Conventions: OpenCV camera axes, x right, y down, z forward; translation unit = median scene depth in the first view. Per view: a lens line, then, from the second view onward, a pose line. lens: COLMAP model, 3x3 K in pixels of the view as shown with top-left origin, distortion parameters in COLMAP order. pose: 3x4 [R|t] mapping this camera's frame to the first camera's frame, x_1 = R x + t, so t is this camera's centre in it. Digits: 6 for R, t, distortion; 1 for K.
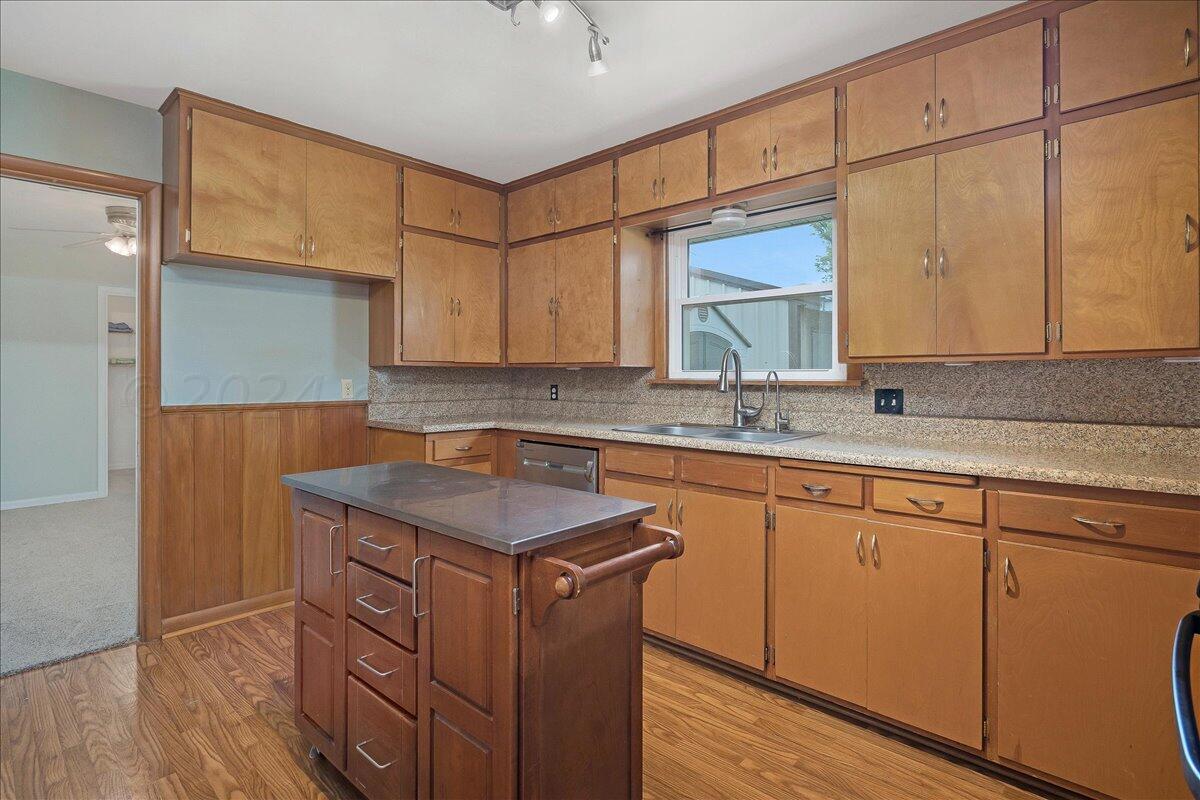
lens RADIAL K [[581.7, 0, 599.8], [0, 581.7, 390.9], [0, 0, 1]] dist [-0.004405, -0.000486]
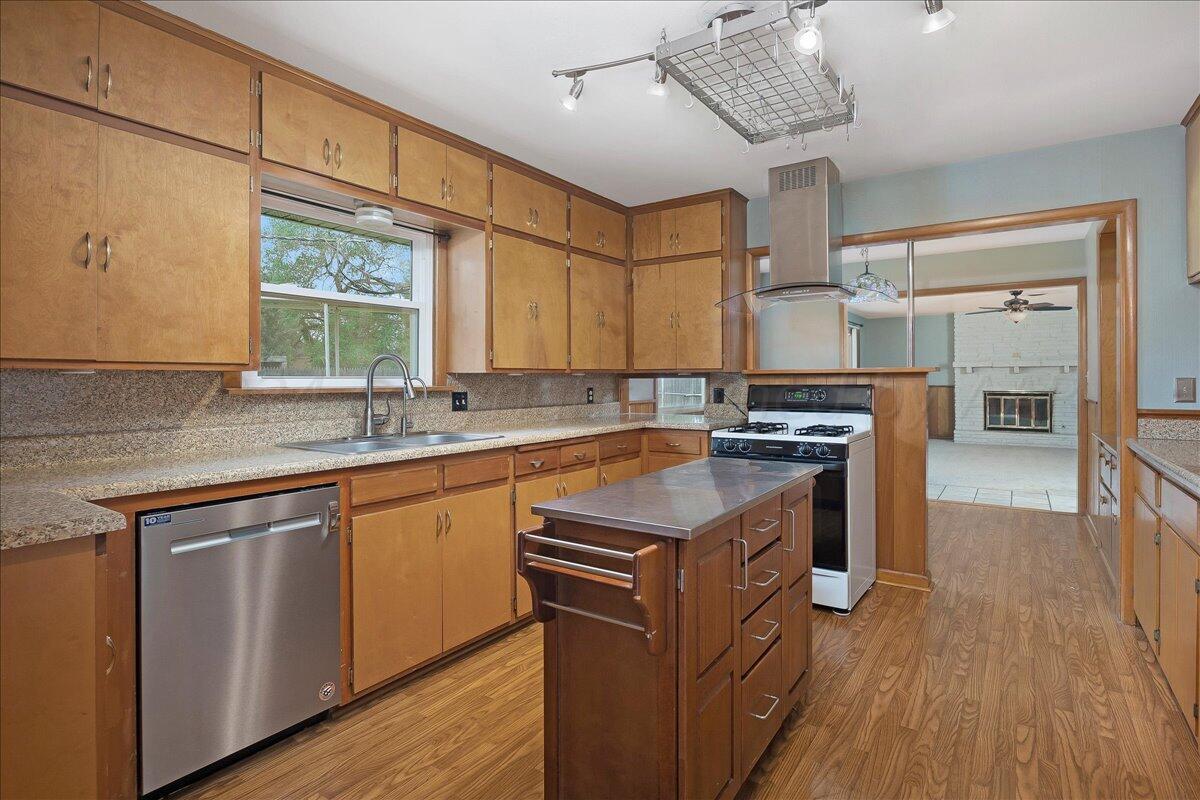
lens RADIAL K [[619.6, 0, 598.7], [0, 619.6, 394.1], [0, 0, 1]] dist [-0.007007, -0.000022]
pose [[-0.136398, -0.019050, 0.990471, -0.943742], [0.034695, 0.999110, 0.023994, -0.022348], [-0.990046, 0.037637, -0.135615, 0.884676]]
